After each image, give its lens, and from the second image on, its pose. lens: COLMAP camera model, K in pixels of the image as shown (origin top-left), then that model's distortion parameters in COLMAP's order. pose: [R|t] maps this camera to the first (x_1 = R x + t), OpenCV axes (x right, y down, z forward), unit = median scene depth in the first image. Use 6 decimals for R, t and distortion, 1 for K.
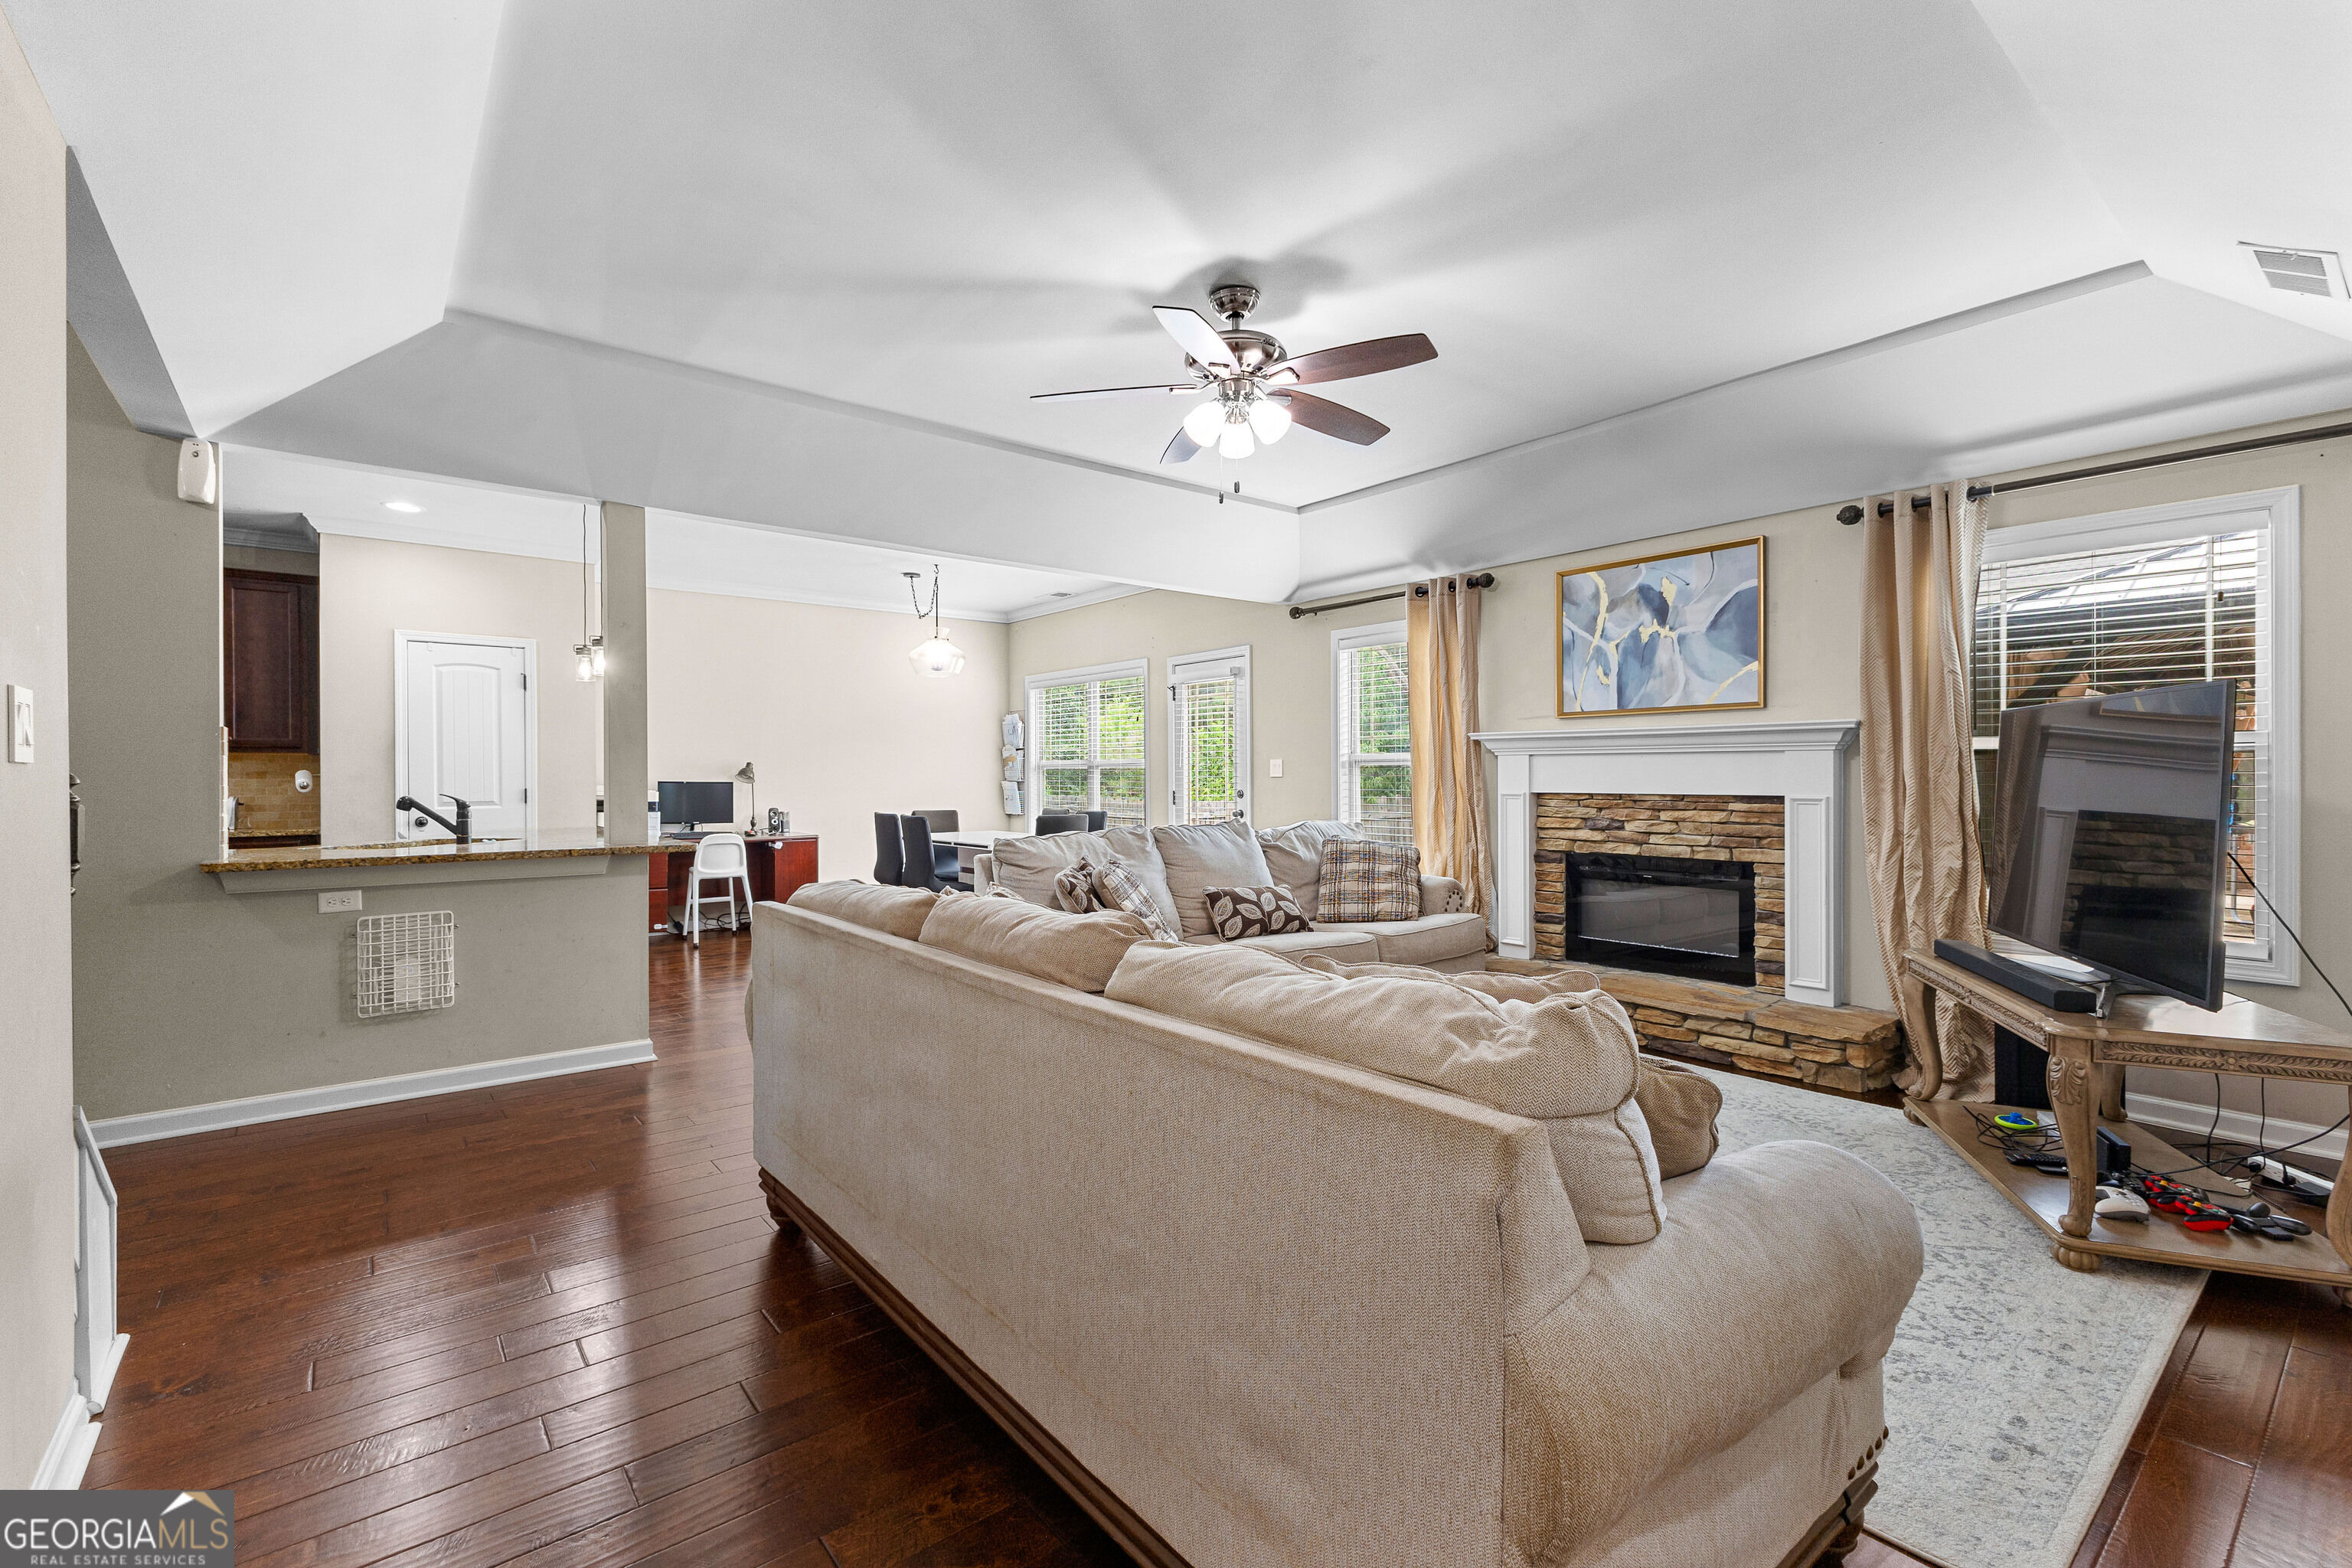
lens RADIAL K [[1023.1, 0, 1176.0], [0, 1023.1, 784.0], [0, 0, 1]] dist [0.000091, -0.000311]
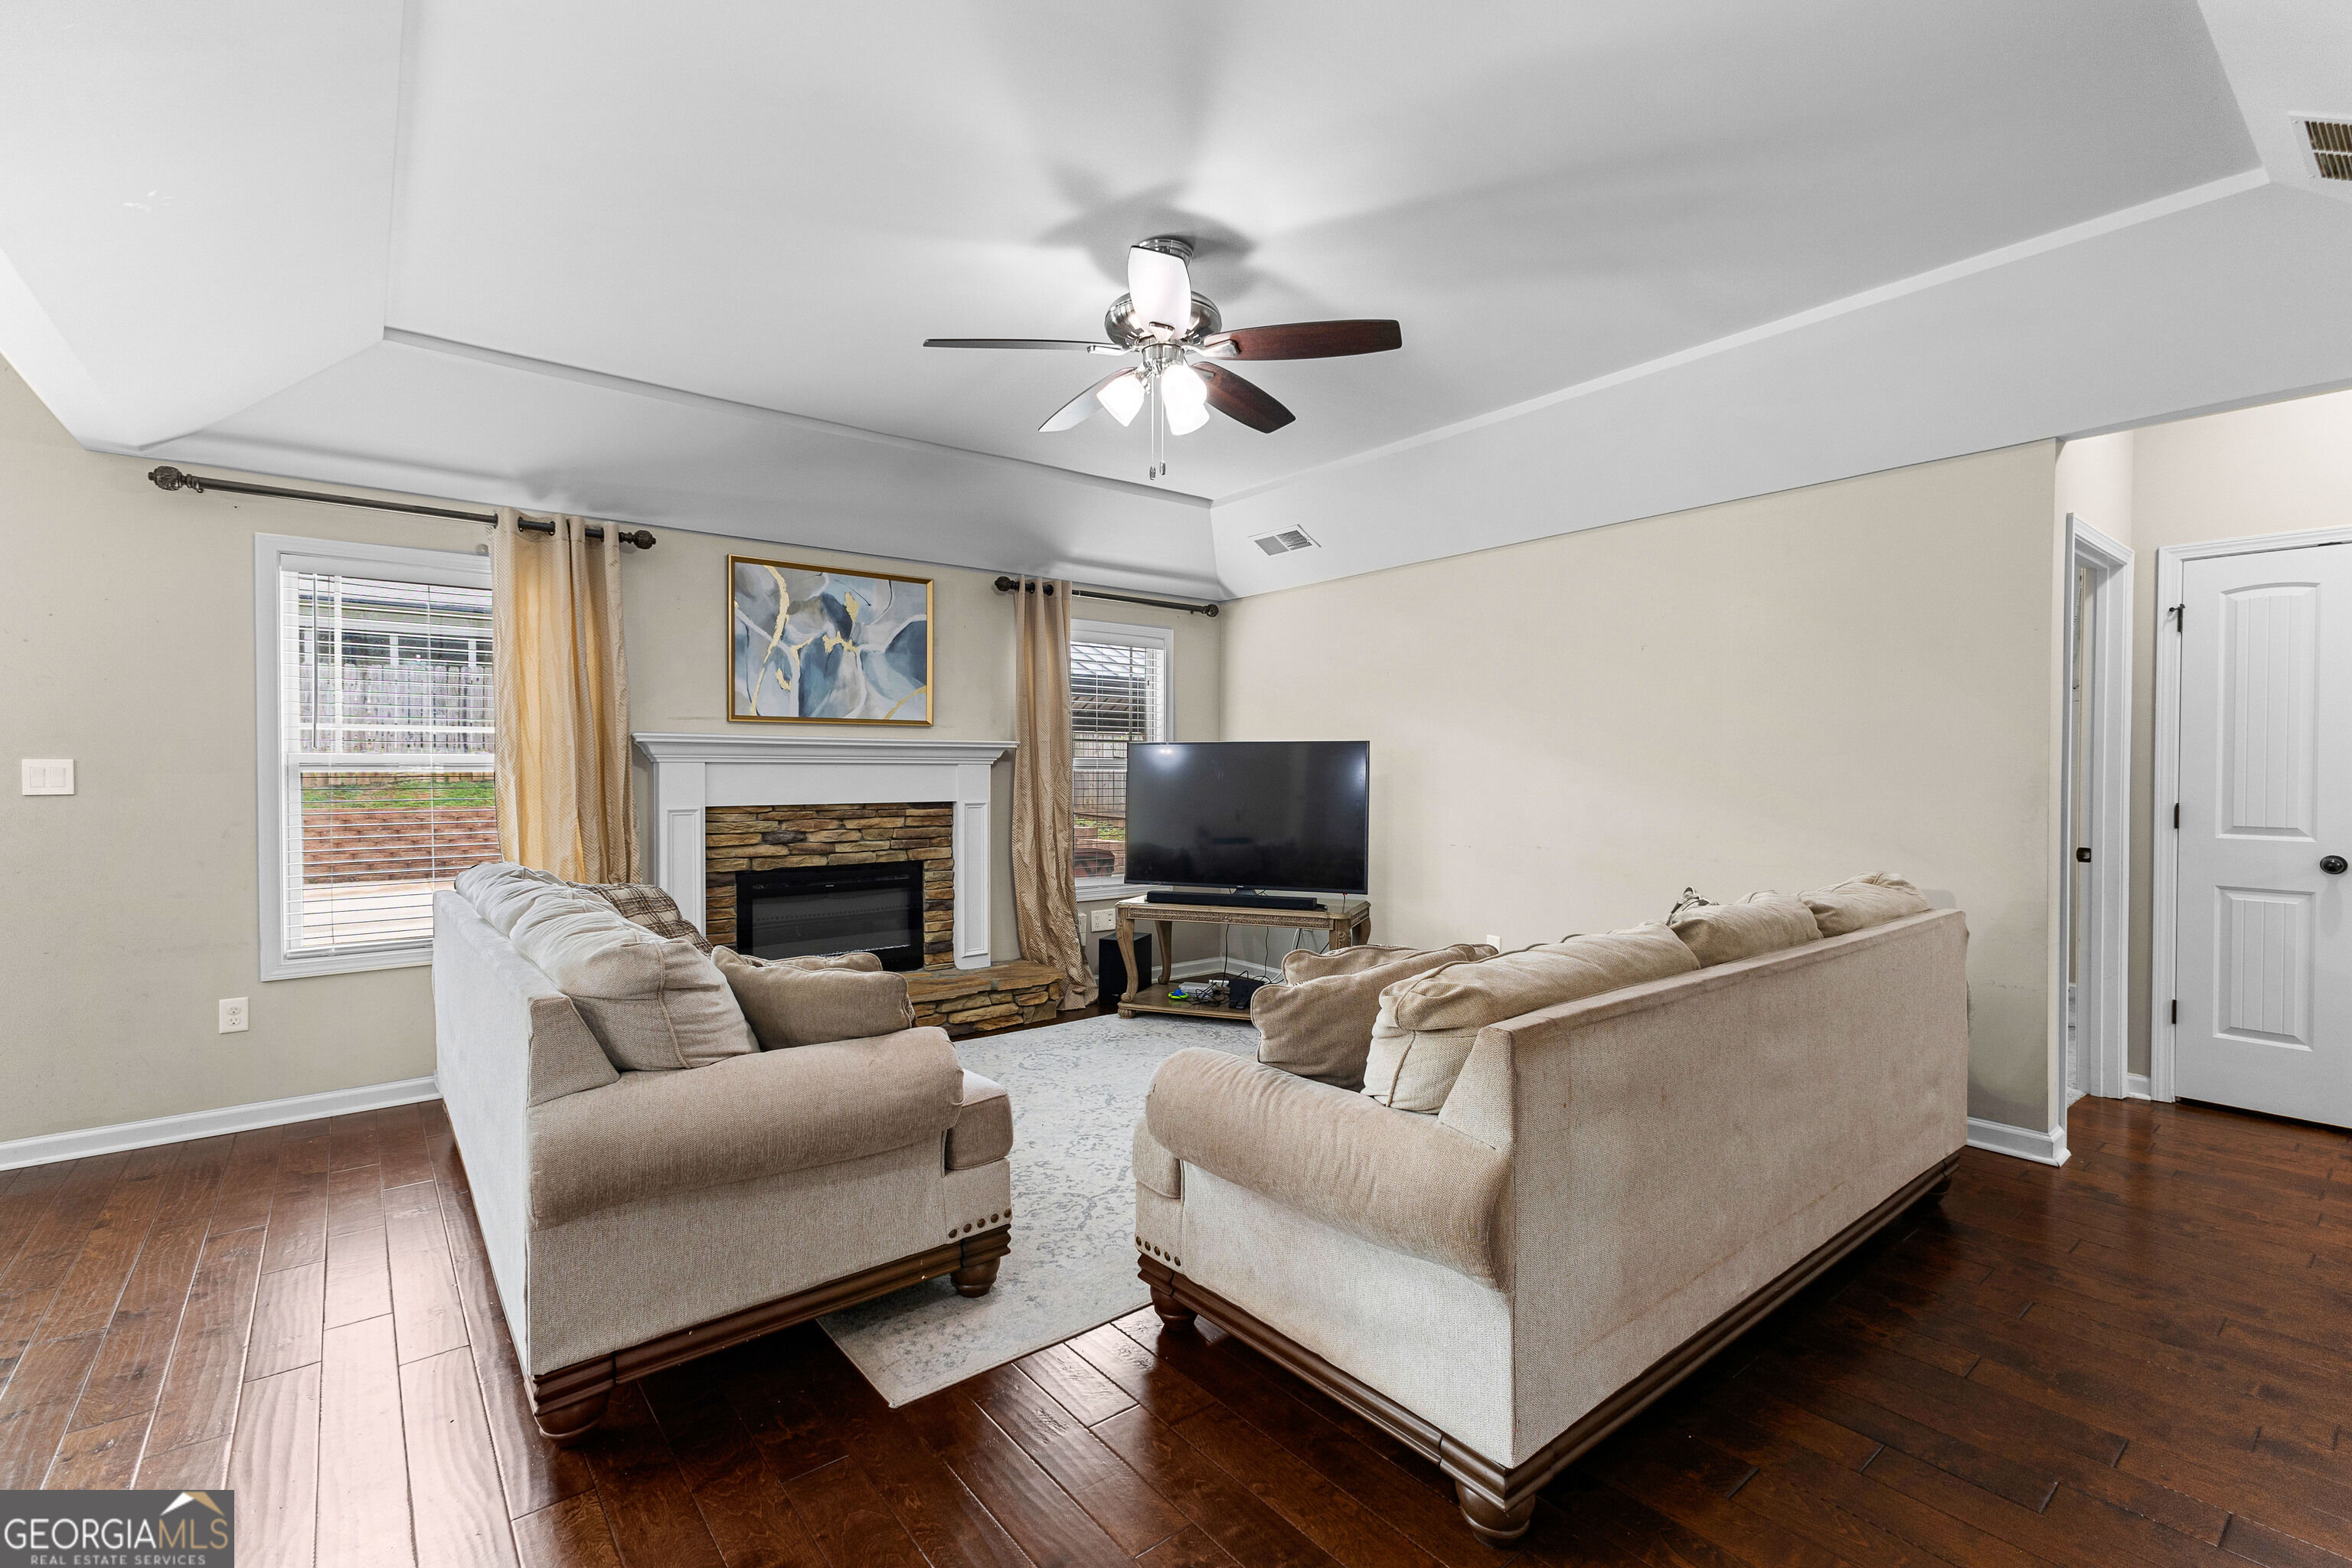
lens RADIAL K [[1031.9, 0, 1182.4], [0, 1031.9, 776.9], [0, 0, 1]] dist [0.006323, -0.001147]
pose [[0.000148, -0.005095, 0.999987, -0.531905], [0.008825, 0.999948, 0.005093, -0.018091], [-0.999961, 0.008824, 0.000193, 0.630452]]
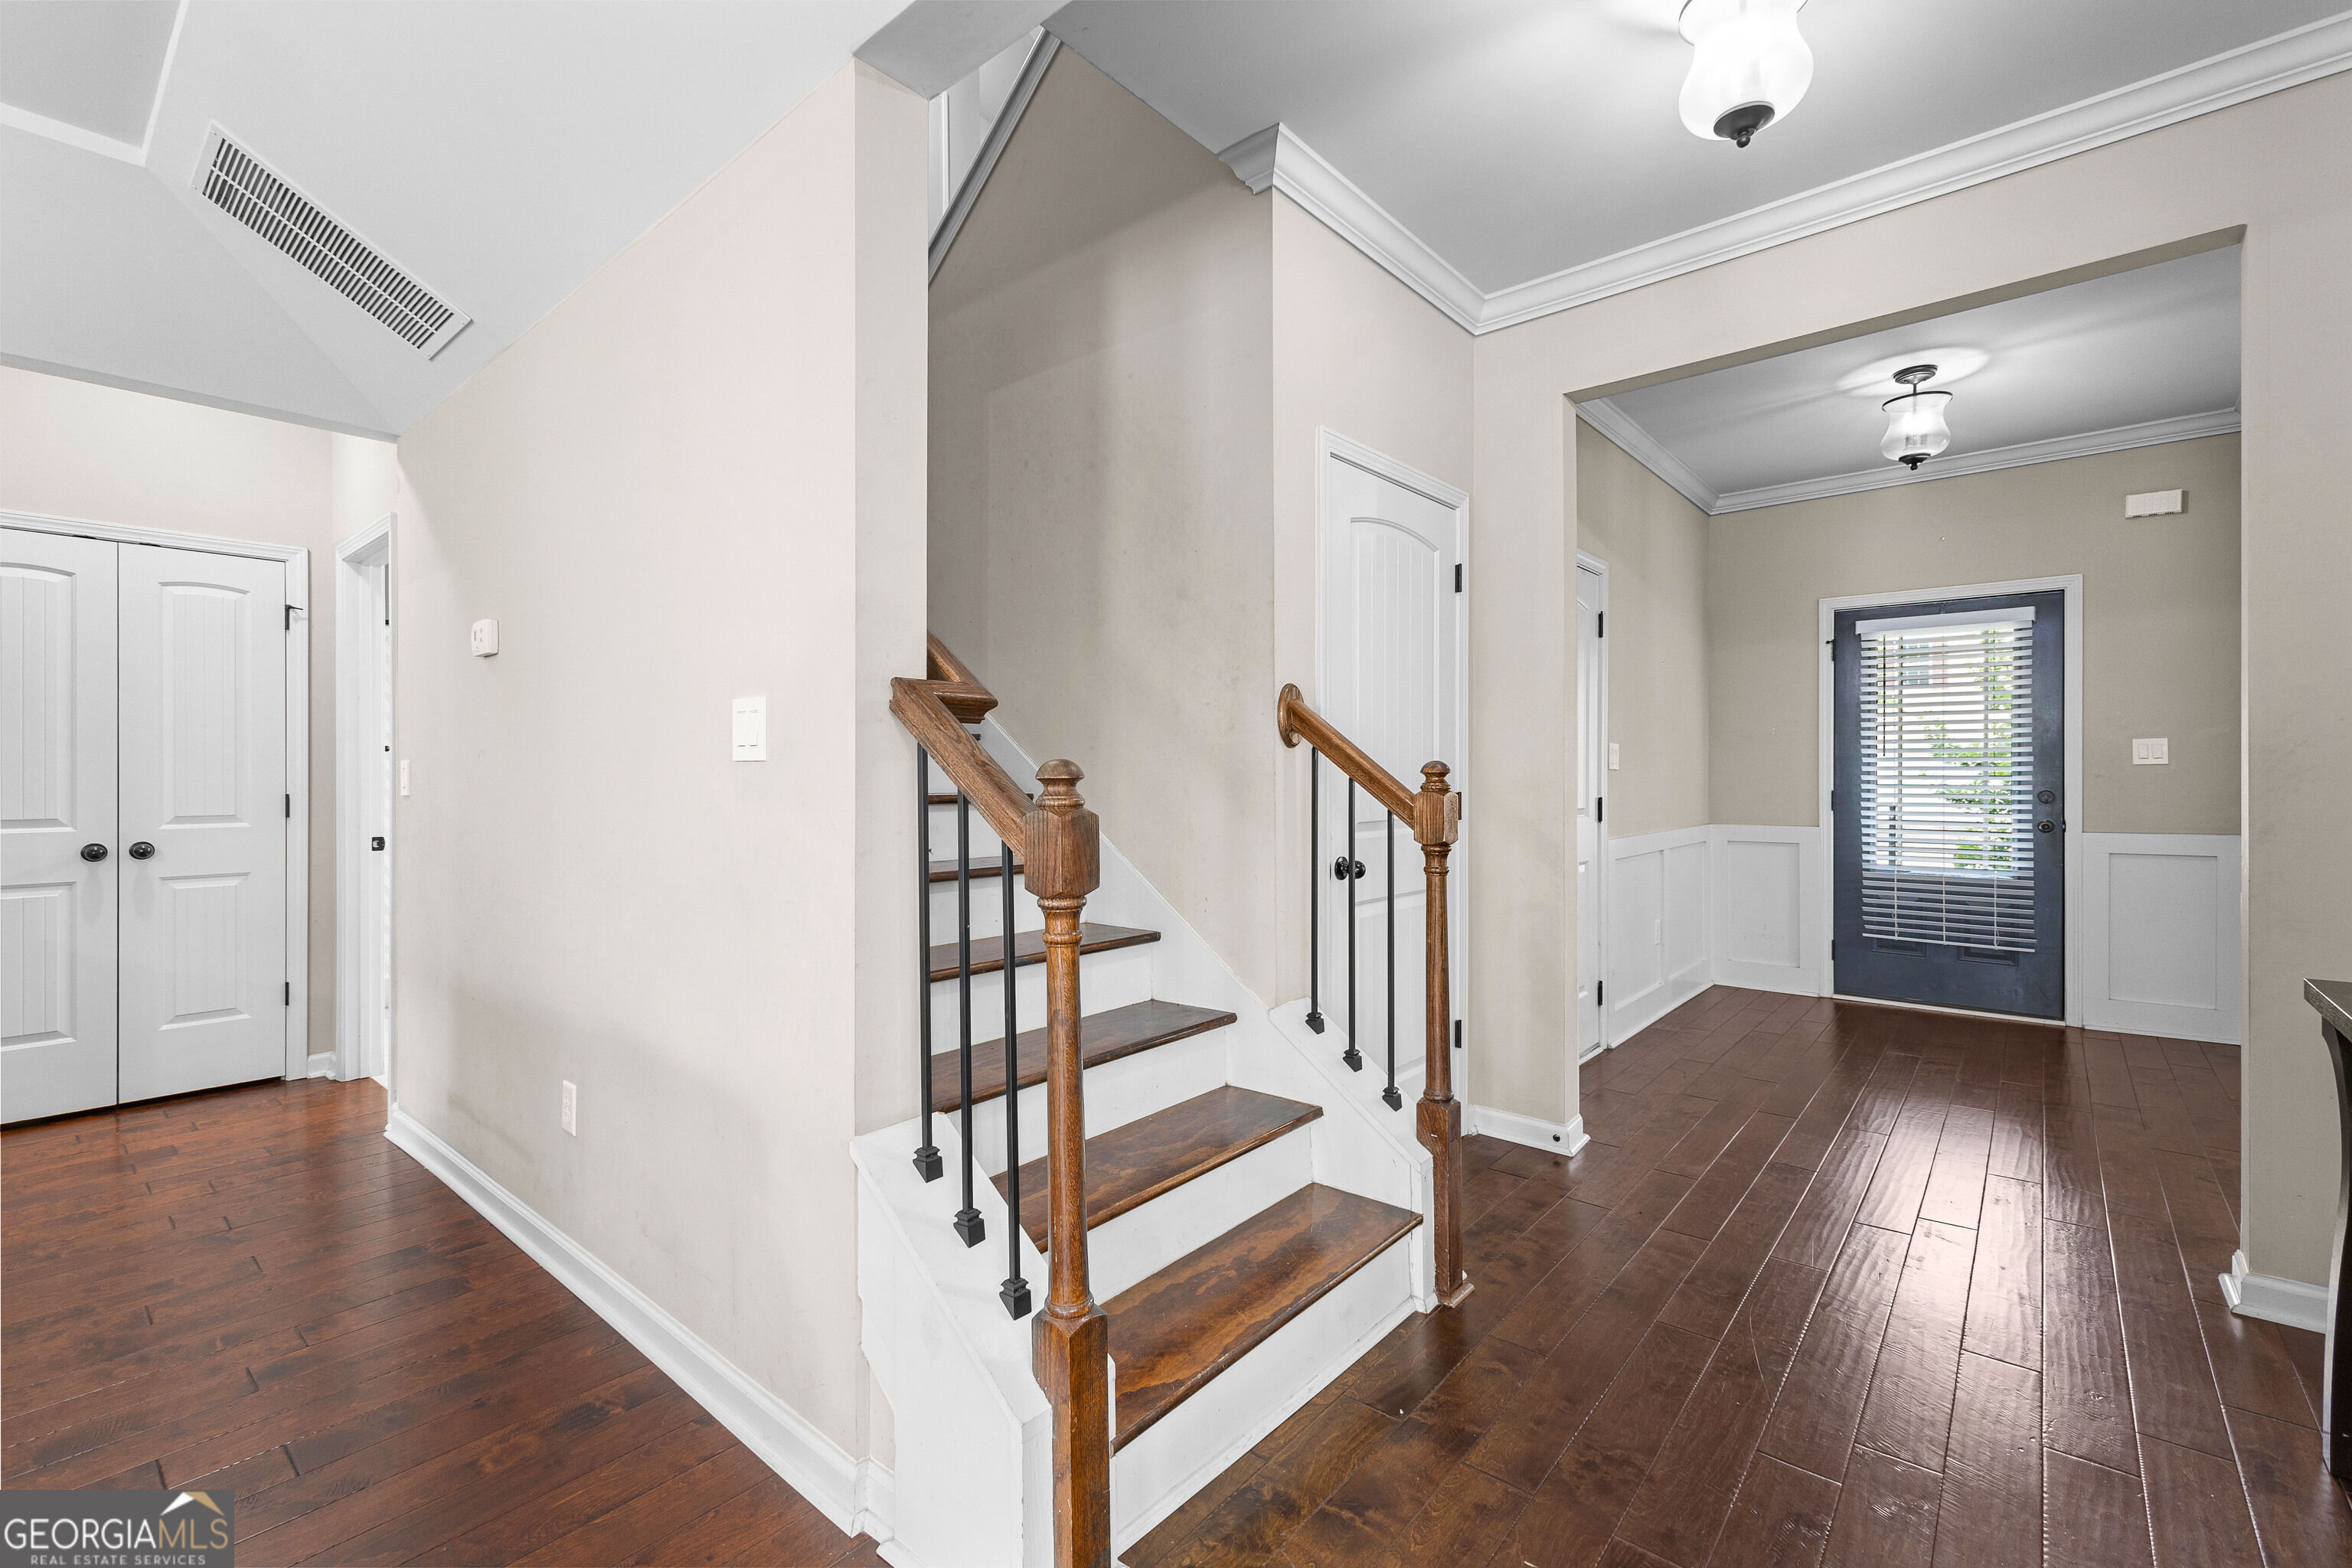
lens RADIAL K [[1031.9, 0, 1182.4], [0, 1031.9, 776.9], [0, 0, 1]] dist [0.006323, -0.001147]
pose [[-0.981285, 0.010035, -0.192300, -0.428205], [0.007815, 0.999894, 0.012301, -0.003101], [0.192403, 0.010568, -0.981259, 0.697435]]
